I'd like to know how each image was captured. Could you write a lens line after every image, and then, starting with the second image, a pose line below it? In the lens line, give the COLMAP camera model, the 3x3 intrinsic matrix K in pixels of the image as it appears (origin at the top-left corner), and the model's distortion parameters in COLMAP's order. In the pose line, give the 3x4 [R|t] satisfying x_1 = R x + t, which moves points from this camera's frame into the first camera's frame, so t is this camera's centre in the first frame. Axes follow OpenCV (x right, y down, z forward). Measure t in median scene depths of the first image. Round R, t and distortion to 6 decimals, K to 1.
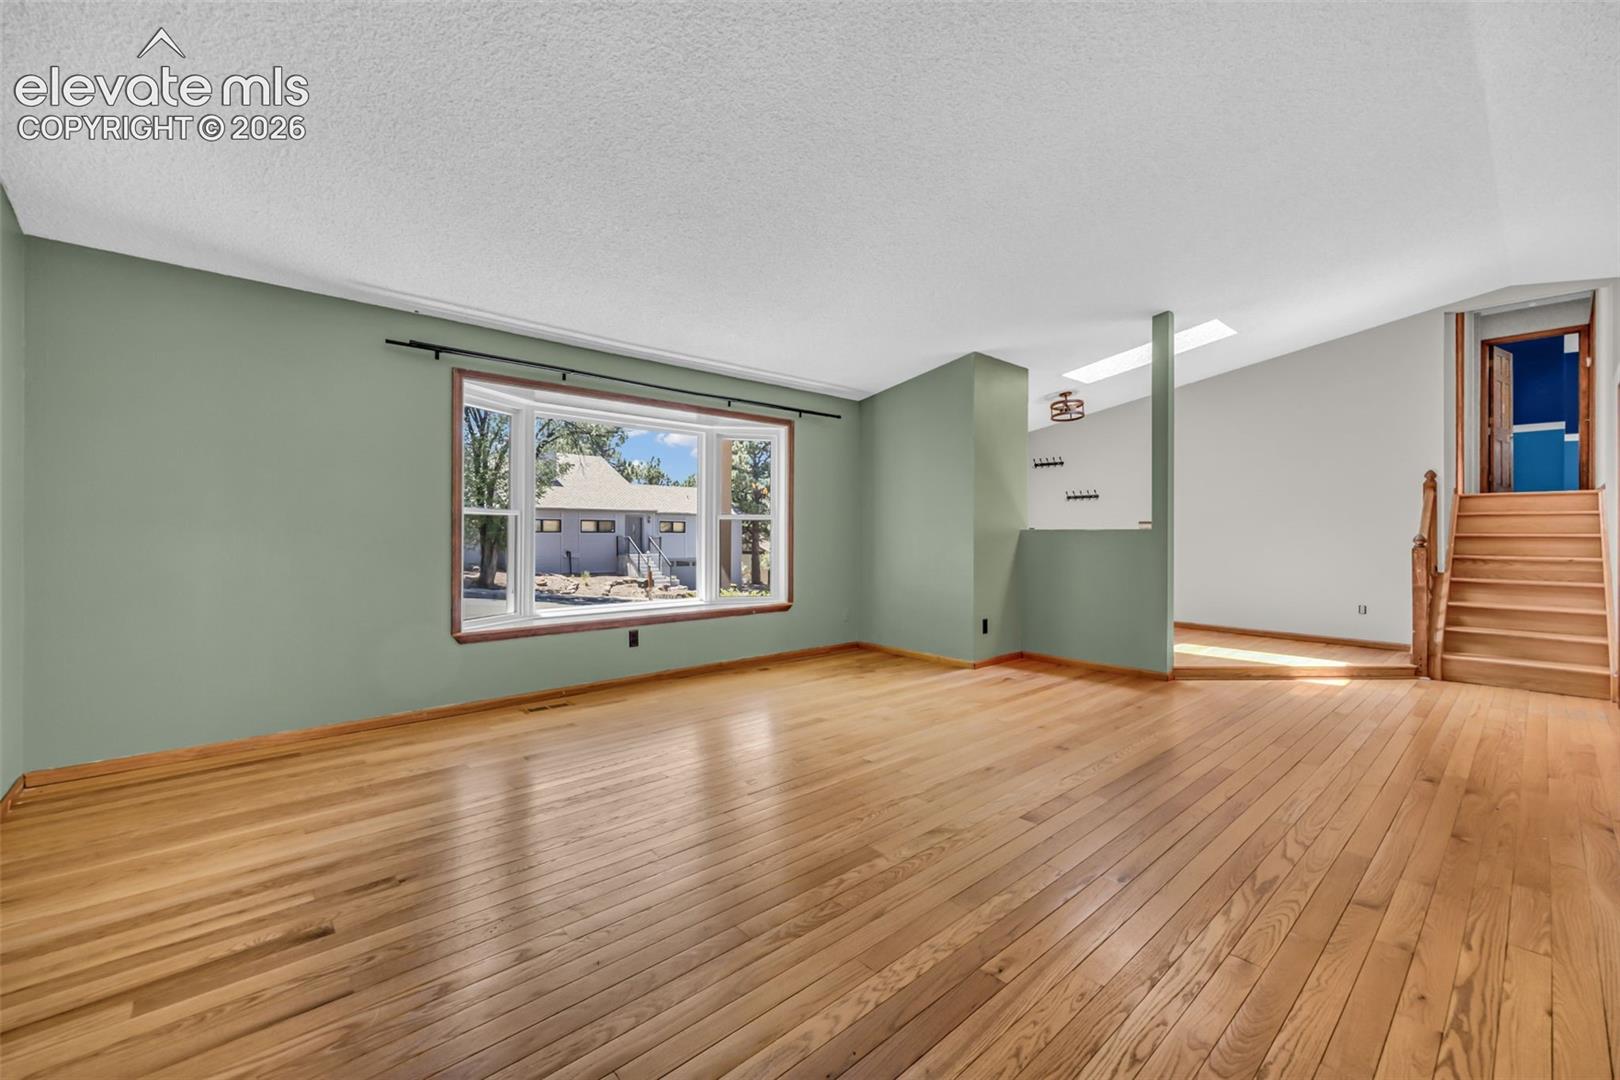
lens RADIAL K [[659.8, 0, 815.8], [0, 659.8, 536.5], [0, 0, 1]] dist [0.009630, 0.000417]
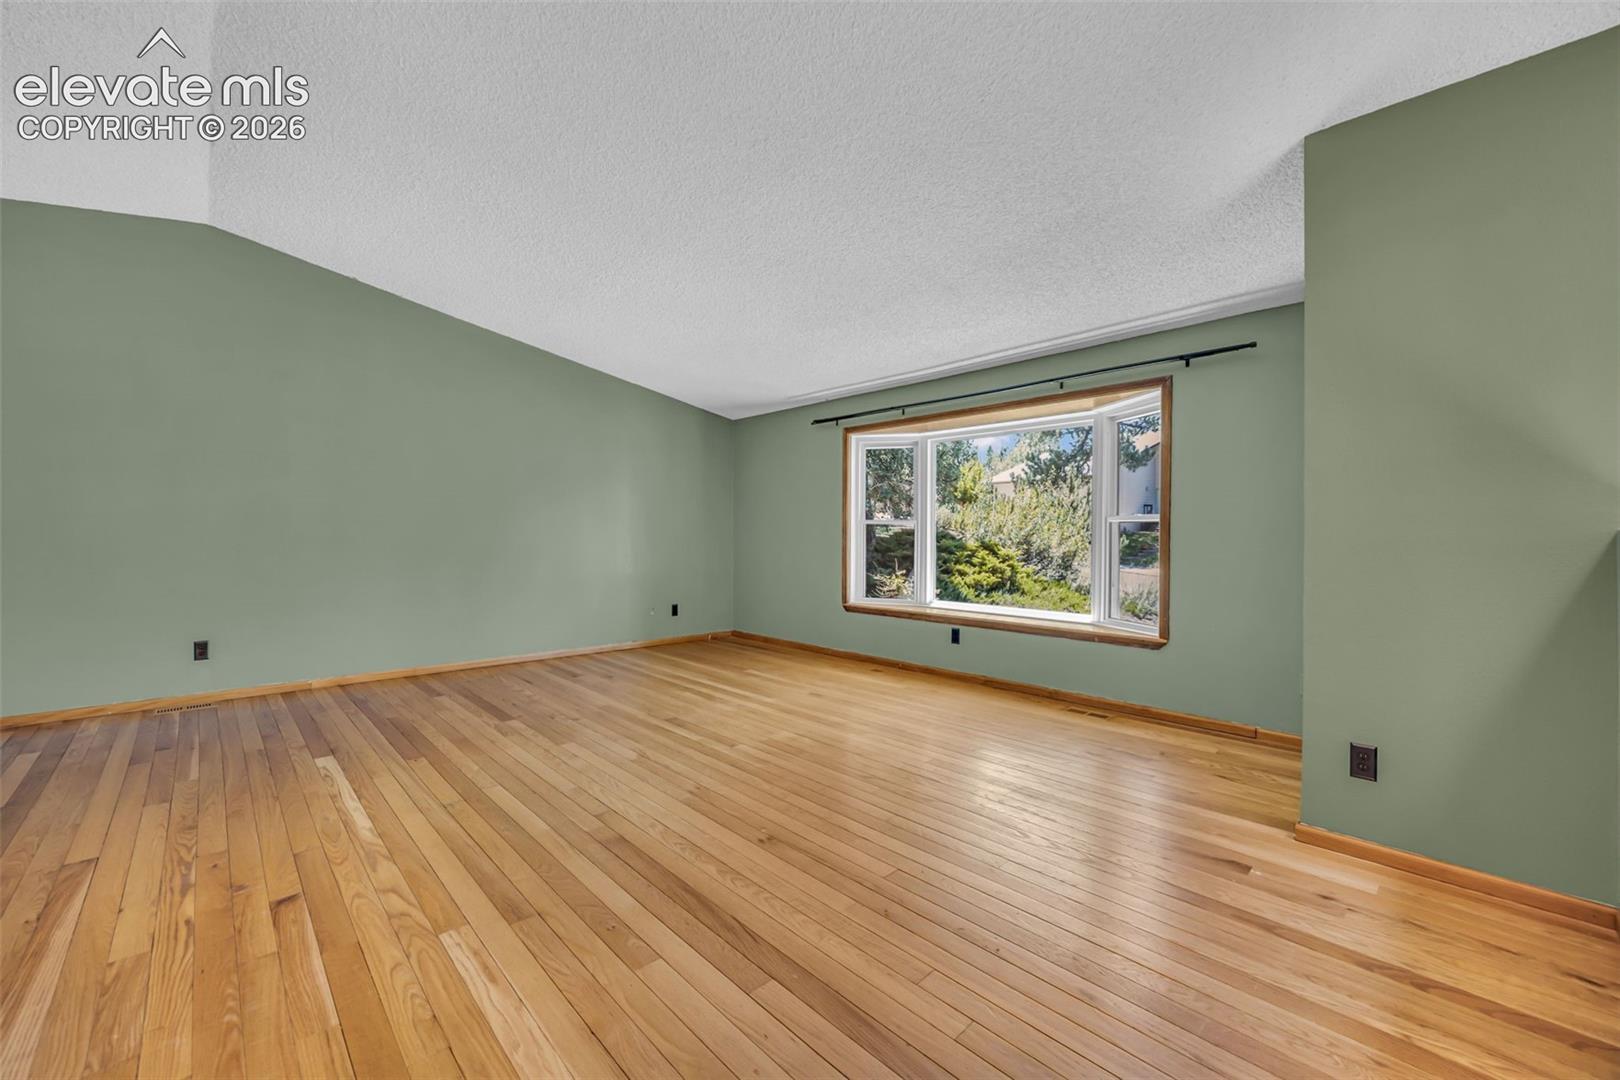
lens RADIAL K [[659.8, 0, 823.2], [0, 659.8, 537.5], [0, 0, 1]] dist [0.009630, 0.000417]
pose [[0.012344, 0.000943, -0.999923, 0.948667], [-0.013871, 0.999903, 0.000771, -0.004303], [0.999828, 0.013860, 0.012356, 0.920169]]
